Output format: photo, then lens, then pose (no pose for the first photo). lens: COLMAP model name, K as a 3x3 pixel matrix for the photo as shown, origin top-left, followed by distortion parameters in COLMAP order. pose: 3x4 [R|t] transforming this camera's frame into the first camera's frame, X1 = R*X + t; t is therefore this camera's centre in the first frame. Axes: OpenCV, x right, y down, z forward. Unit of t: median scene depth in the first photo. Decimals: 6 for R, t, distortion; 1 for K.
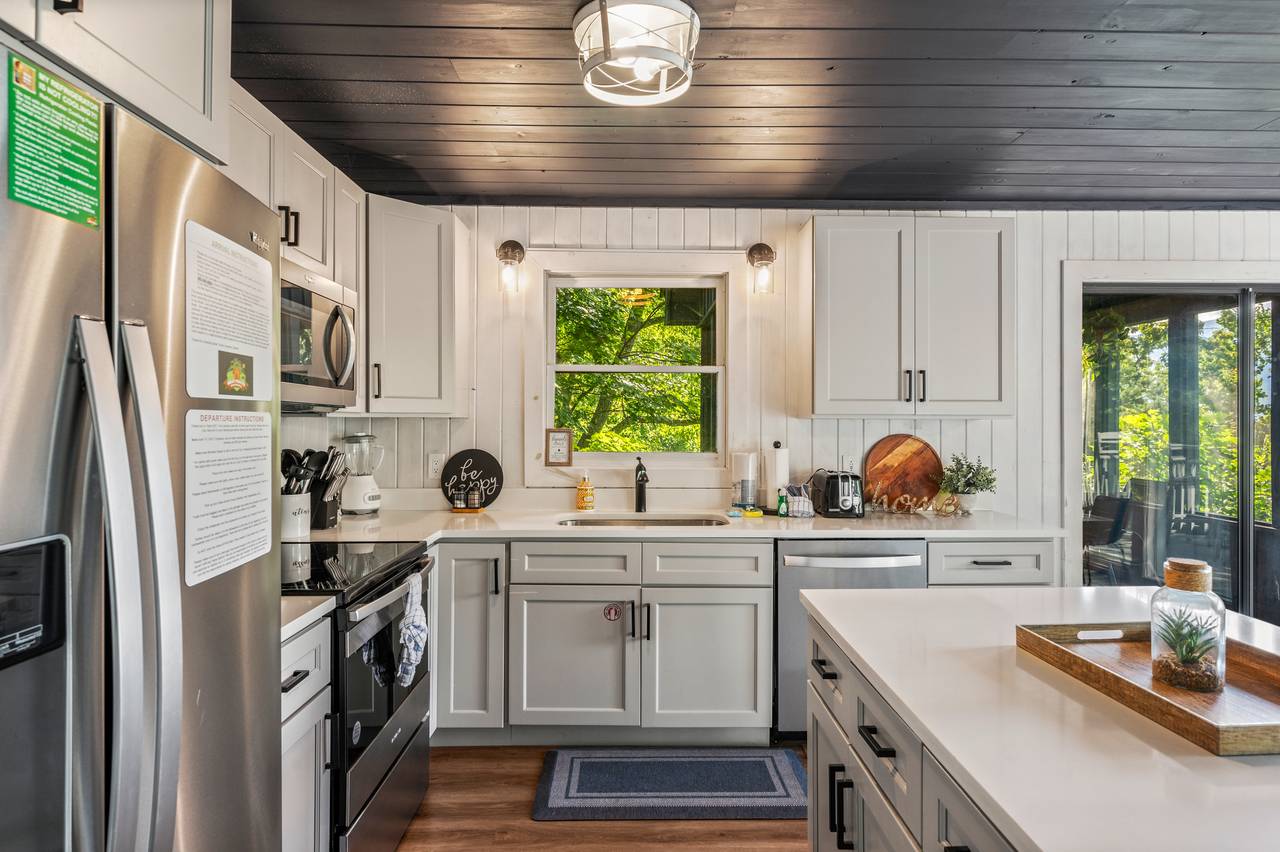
lens RADIAL K [[718.2, 0, 637.3], [0, 718.2, 420.5], [0, 0, 1]] dist [-0.007877, 0.002601]
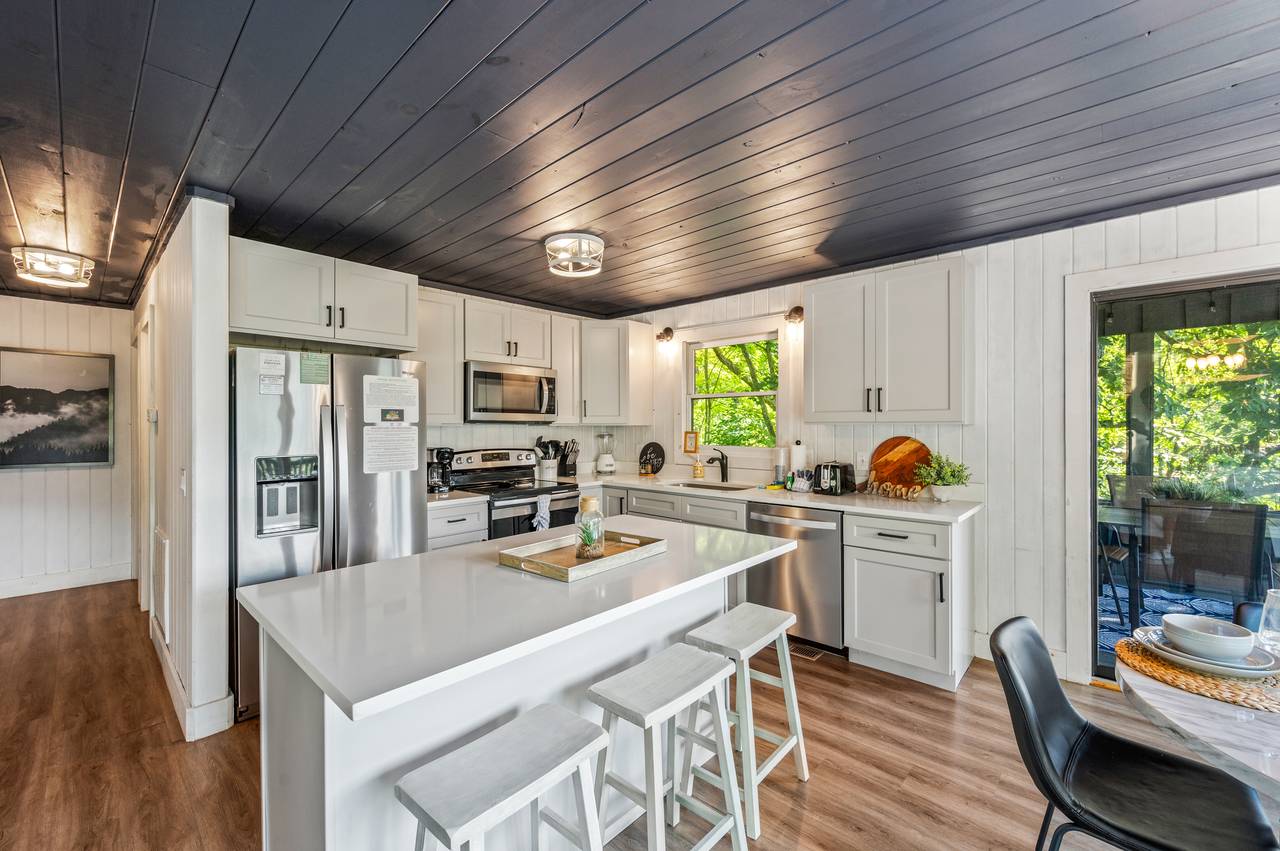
lens RADIAL K [[514.0, 0, 643.0], [0, 514.0, 426.0], [0, 0, 1]] dist [-0.002774, -0.000700]
pose [[0.732000, -0.003784, -0.681295, 0.680732], [0.005293, 0.999986, 0.000132, -0.002512], [0.681284, -0.003703, 0.732009, 0.009026]]
